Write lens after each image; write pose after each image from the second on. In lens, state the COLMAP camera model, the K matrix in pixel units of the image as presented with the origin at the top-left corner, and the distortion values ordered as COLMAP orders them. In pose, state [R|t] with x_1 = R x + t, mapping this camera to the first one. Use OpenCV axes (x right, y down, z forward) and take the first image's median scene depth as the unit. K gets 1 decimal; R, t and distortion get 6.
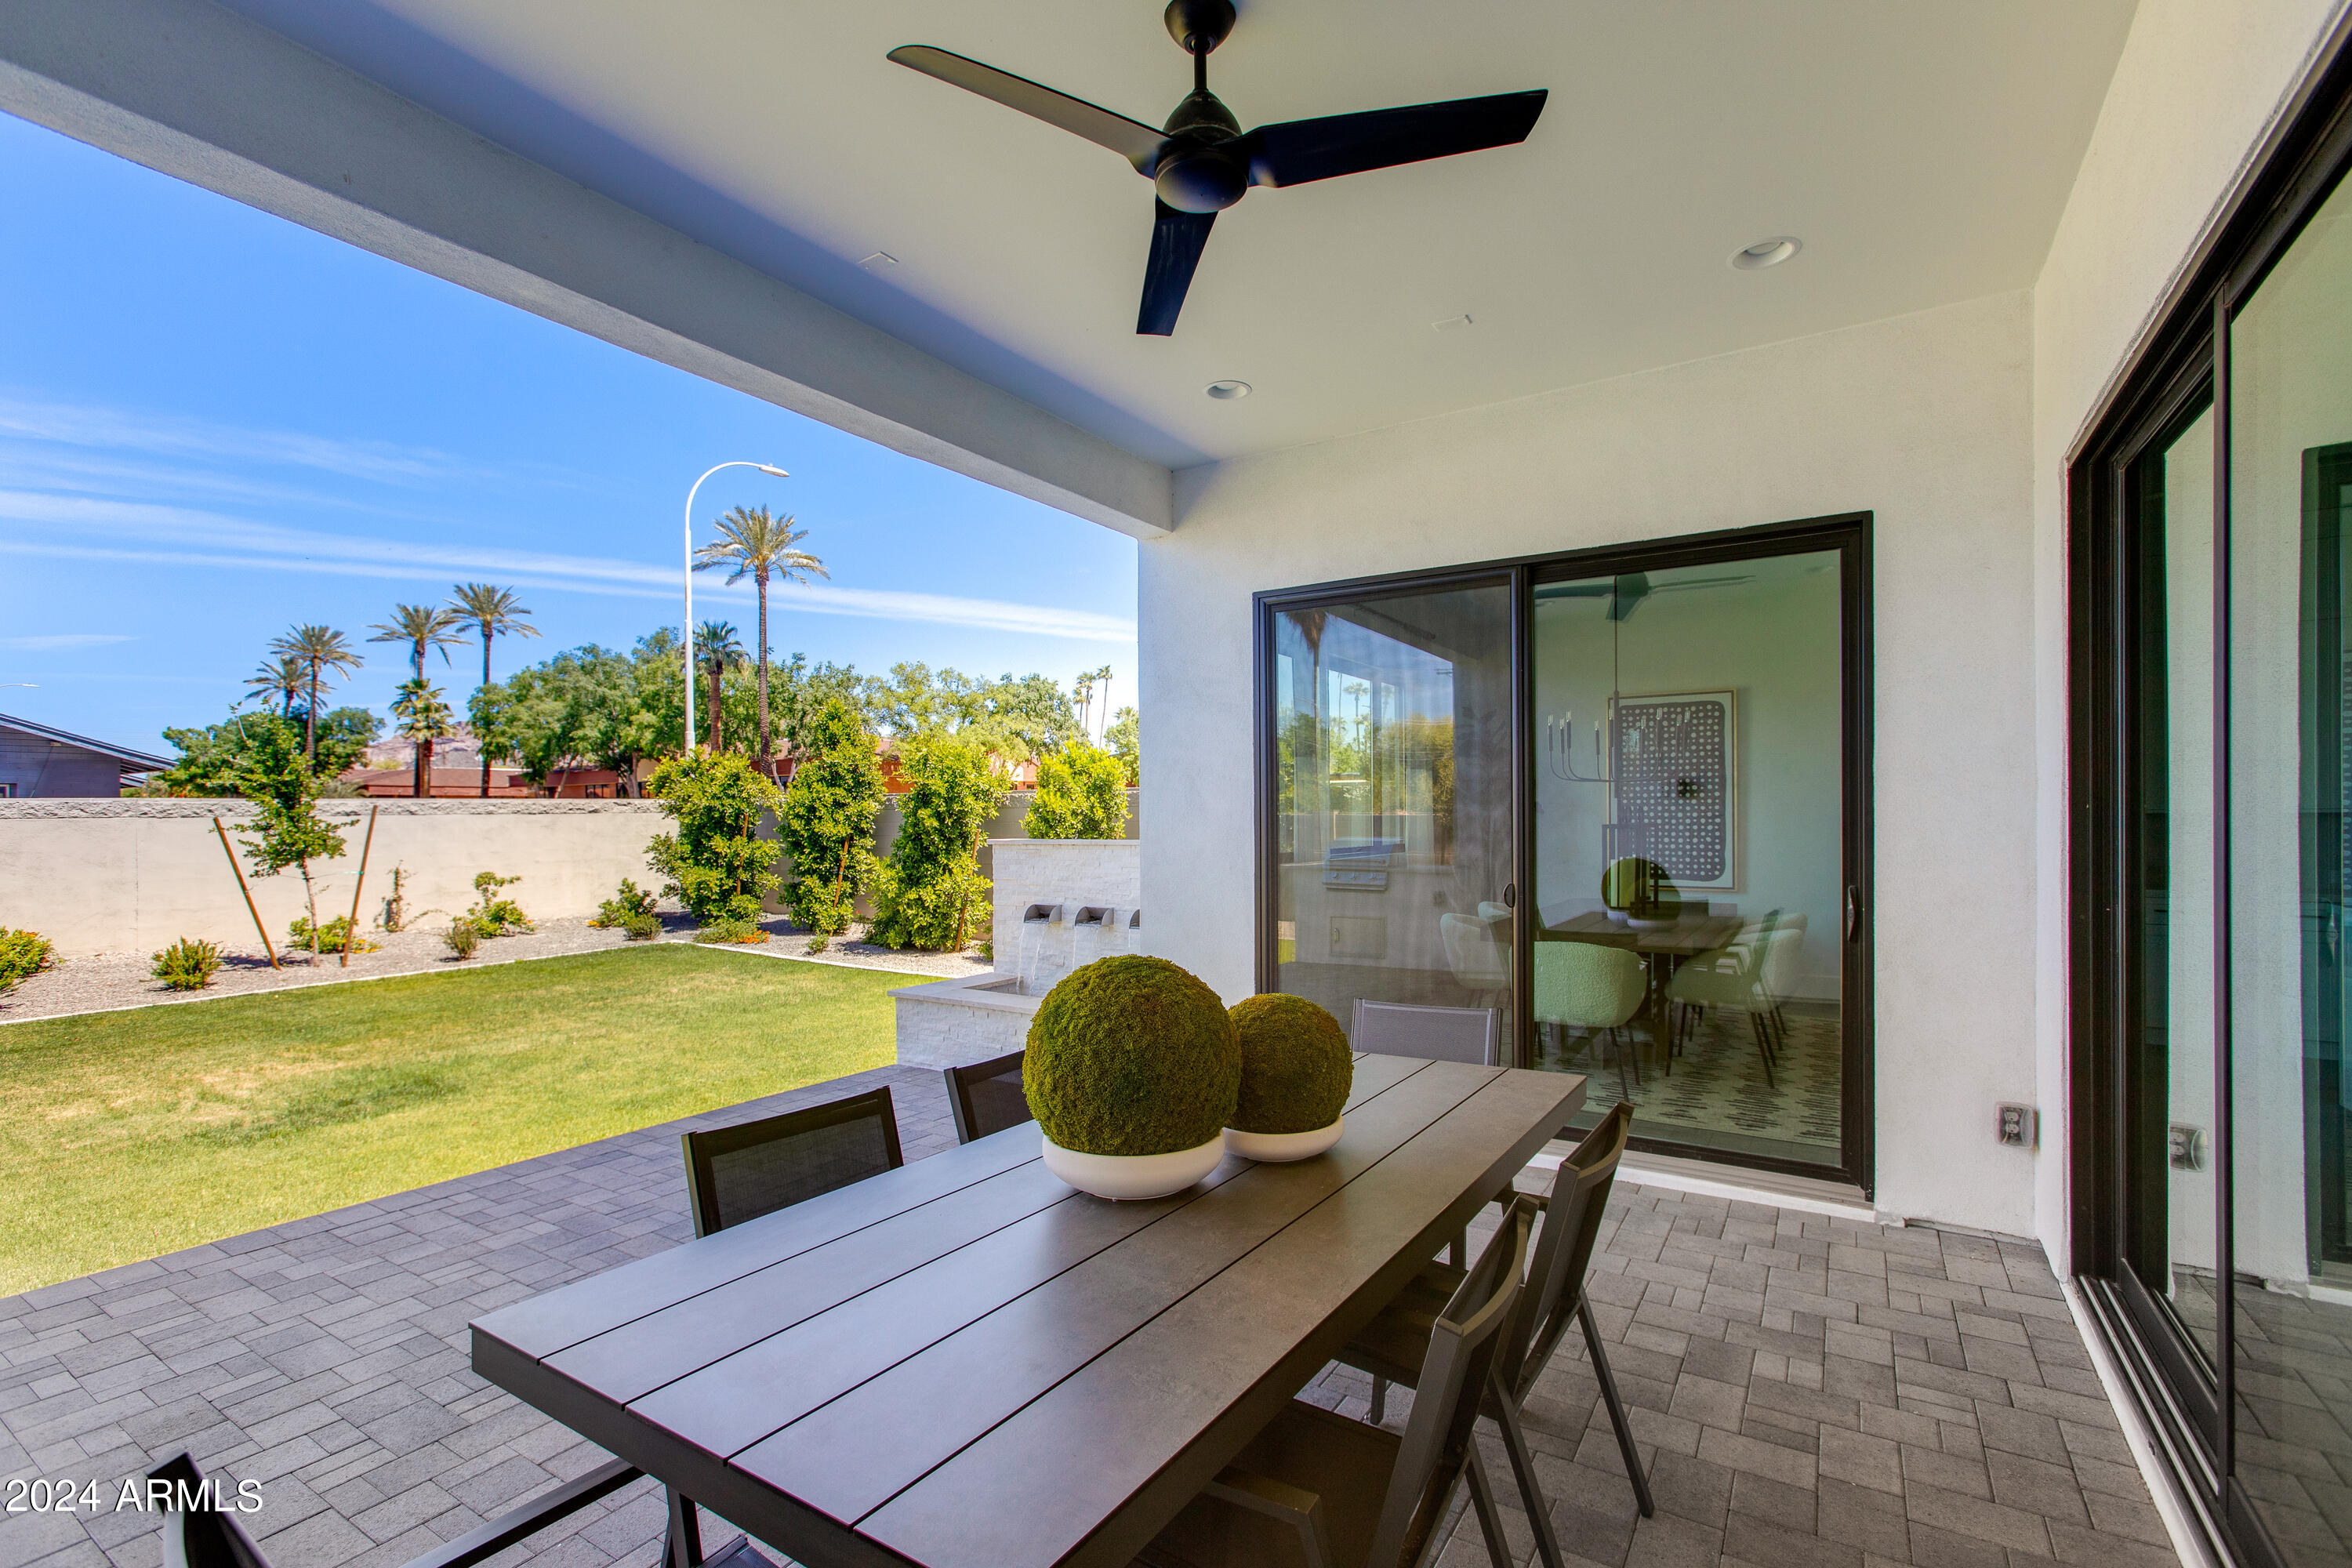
lens RADIAL K [[1066.1, 0, 1171.6], [0, 1066.1, 792.3], [0, 0, 1]] dist [0.001799, 0.017169]
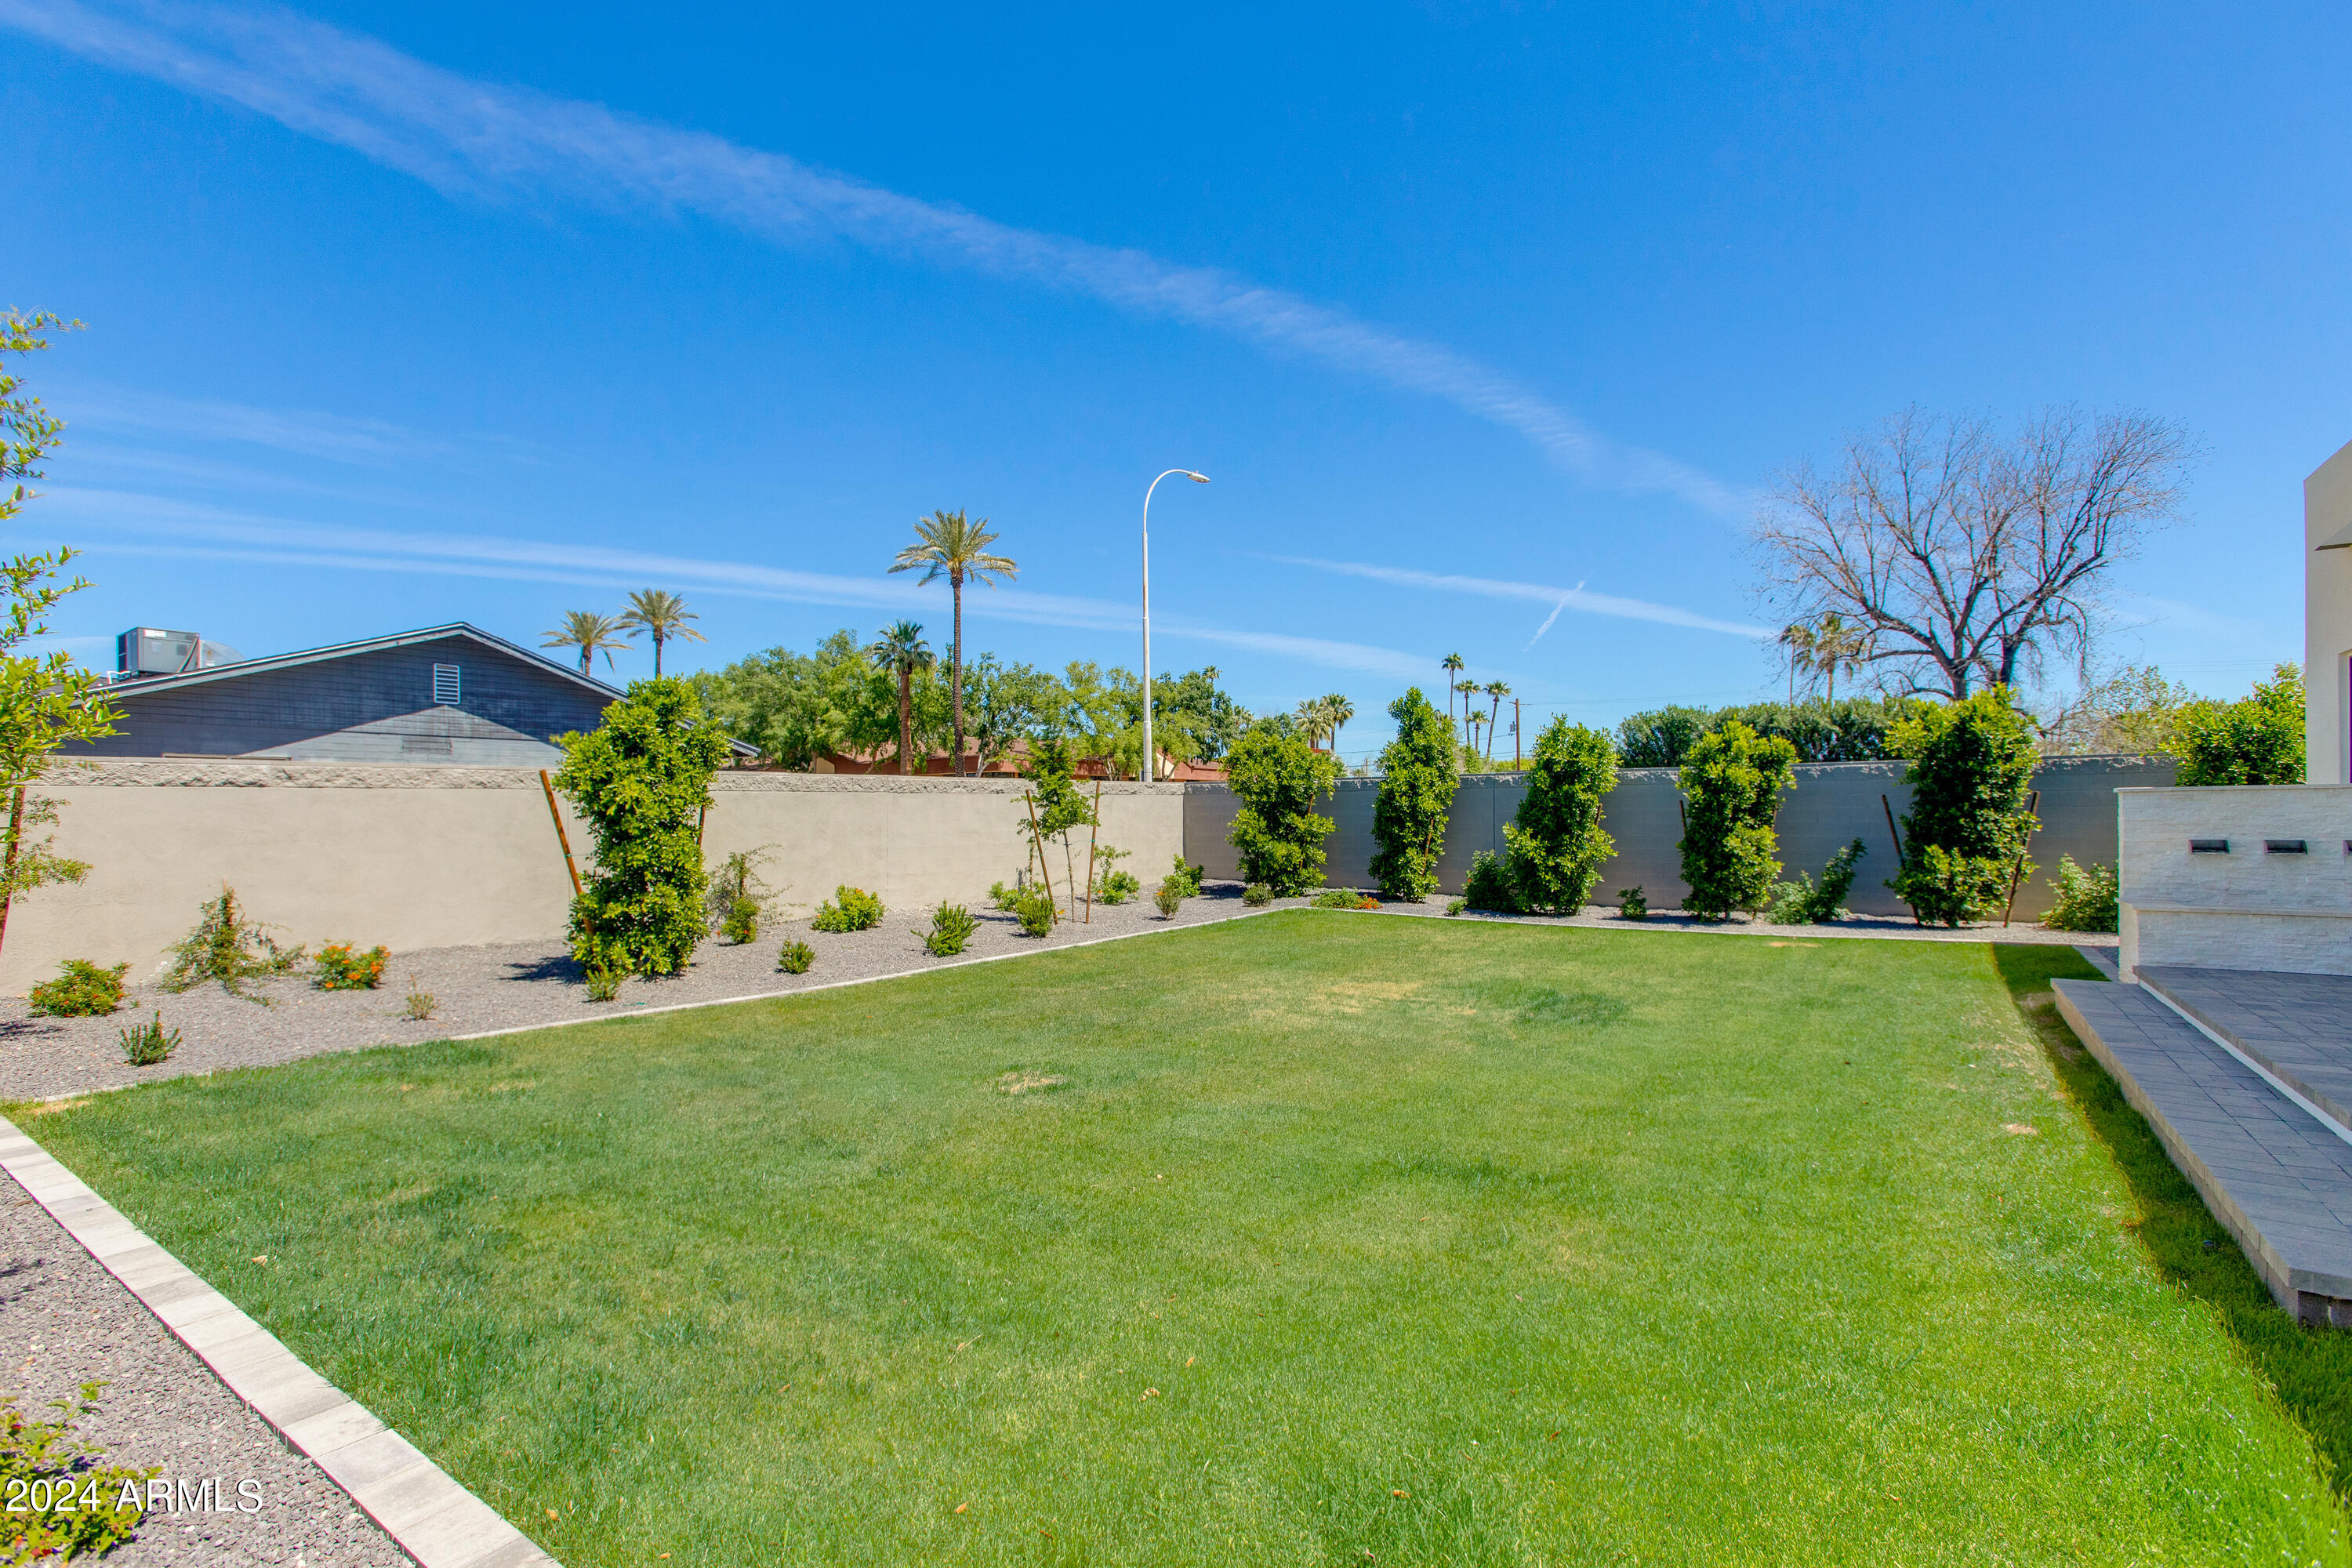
lens RADIAL K [[1066.1, 0, 1171.6], [0, 1066.1, 792.3], [0, 0, 1]] dist [0.001799, 0.017169]
pose [[0.999088, -0.002713, -0.042616, -0.121192], [0.002691, 0.999996, -0.000563, 0.004872], [0.042618, 0.000448, 0.999091, -0.022071]]
